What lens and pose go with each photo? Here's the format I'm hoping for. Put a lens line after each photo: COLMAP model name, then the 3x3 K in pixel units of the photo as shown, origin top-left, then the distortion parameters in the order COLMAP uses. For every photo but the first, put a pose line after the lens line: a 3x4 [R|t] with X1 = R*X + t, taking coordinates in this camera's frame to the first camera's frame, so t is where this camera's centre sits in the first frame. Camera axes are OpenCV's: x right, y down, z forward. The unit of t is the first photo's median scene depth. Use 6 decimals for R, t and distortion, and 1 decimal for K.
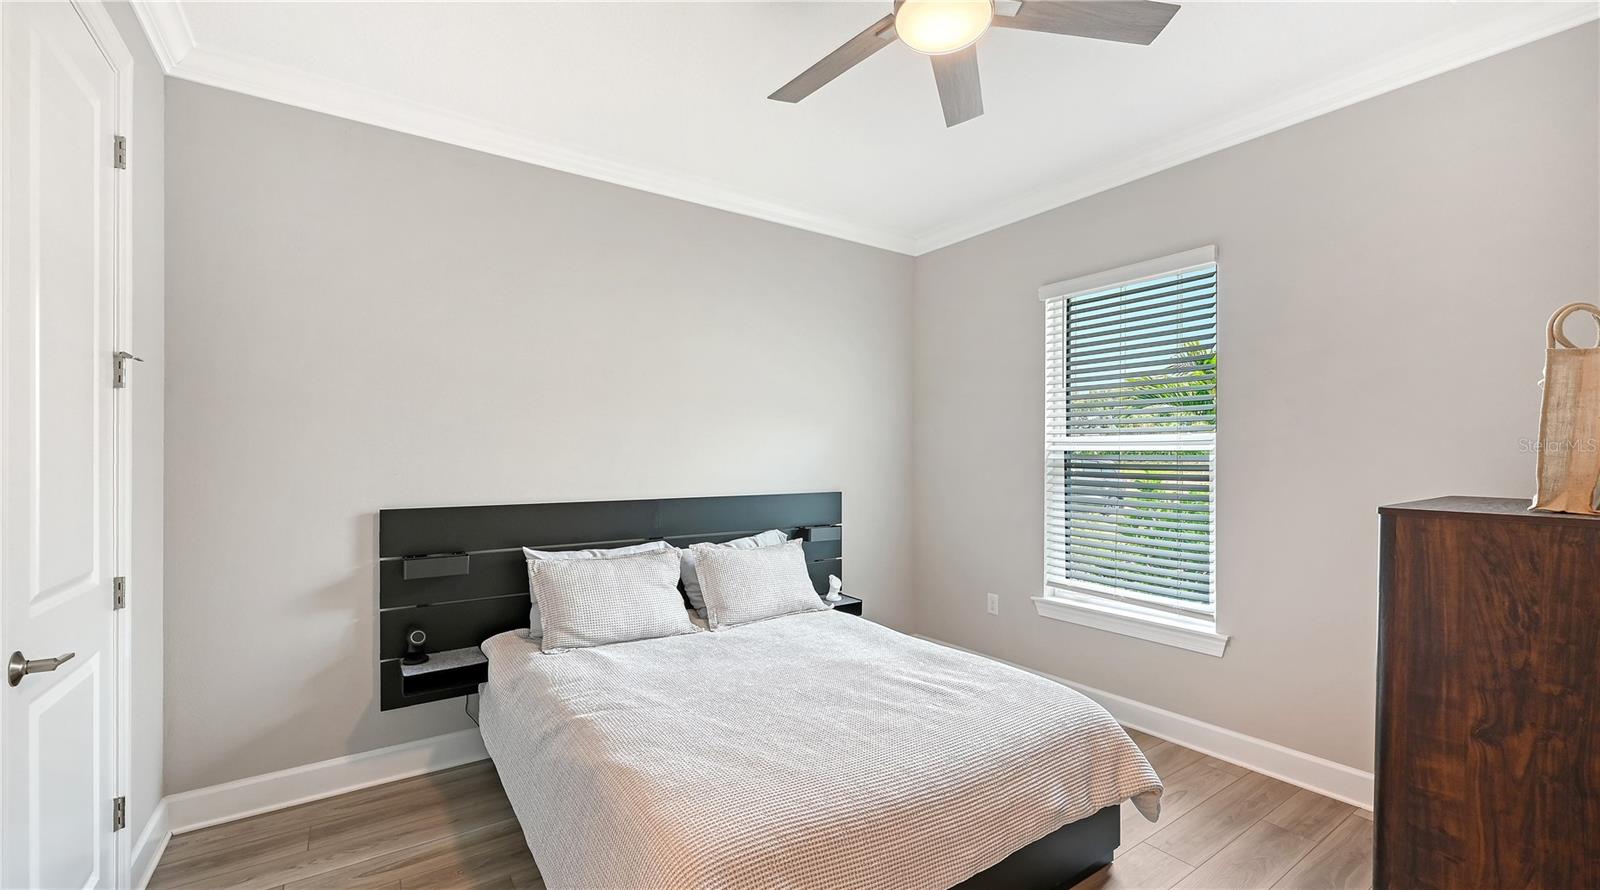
lens RADIAL K [[642.5, 0, 801.3], [0, 642.5, 457.8], [0, 0, 1]] dist [-0.000569, 0.000164]
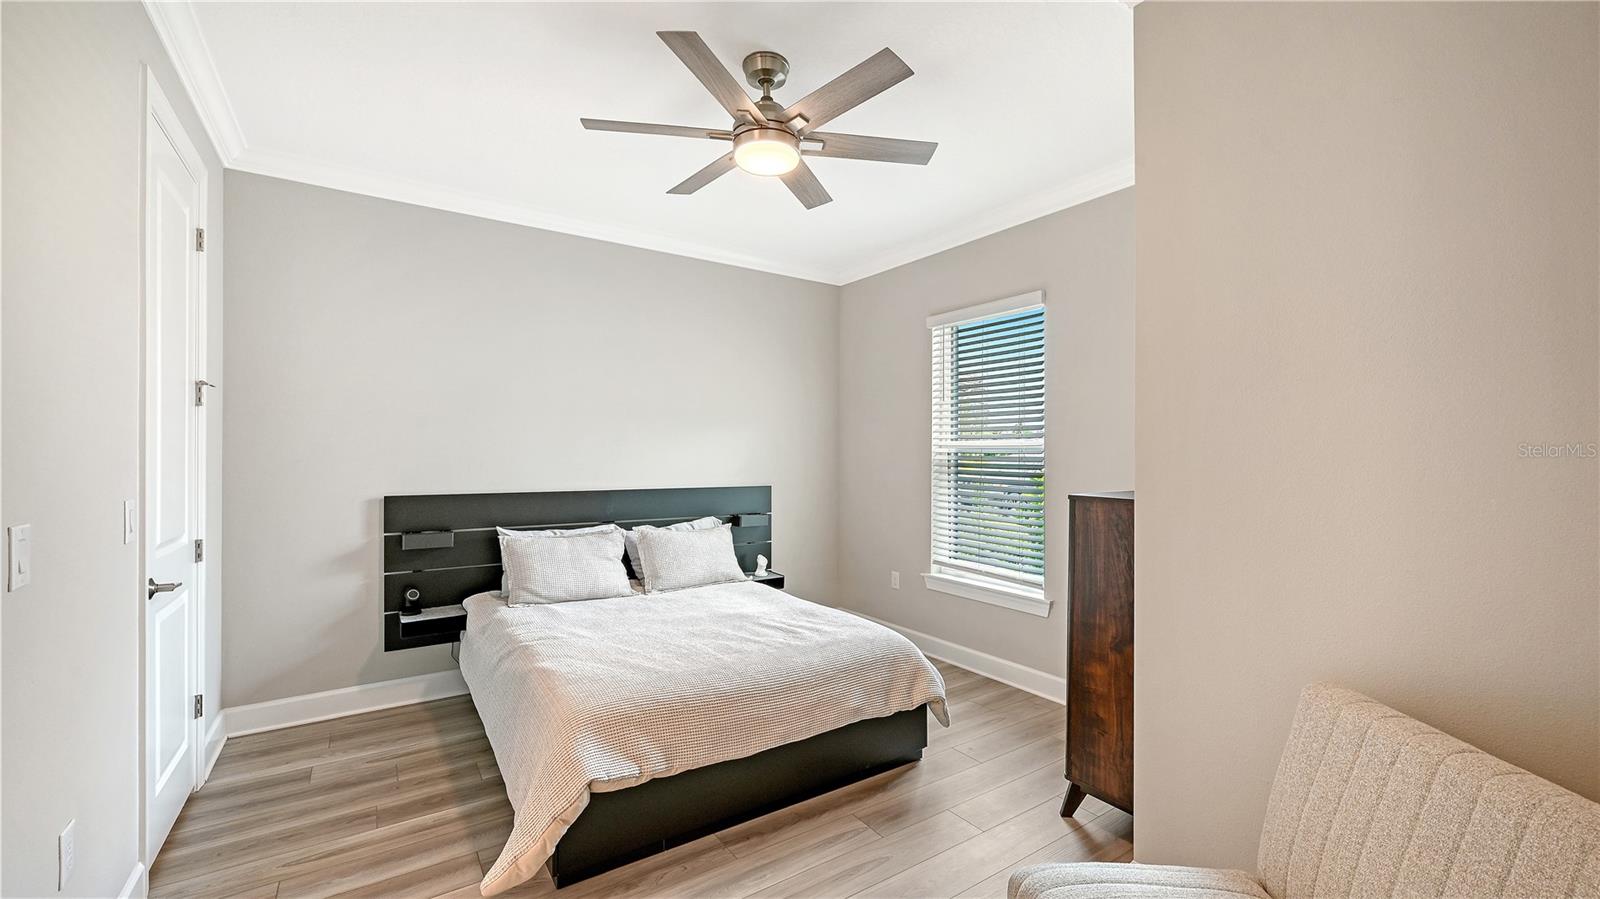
lens RADIAL K [[632.6, 0, 798.3], [0, 632.6, 458.9], [0, 0, 1]] dist [-0.000171, -0.000098]
pose [[0.999931, 0.005735, -0.010284, 0.209741], [-0.005690, 0.999974, 0.004424, -0.004554], [0.010309, -0.004366, 0.999937, -0.291289]]
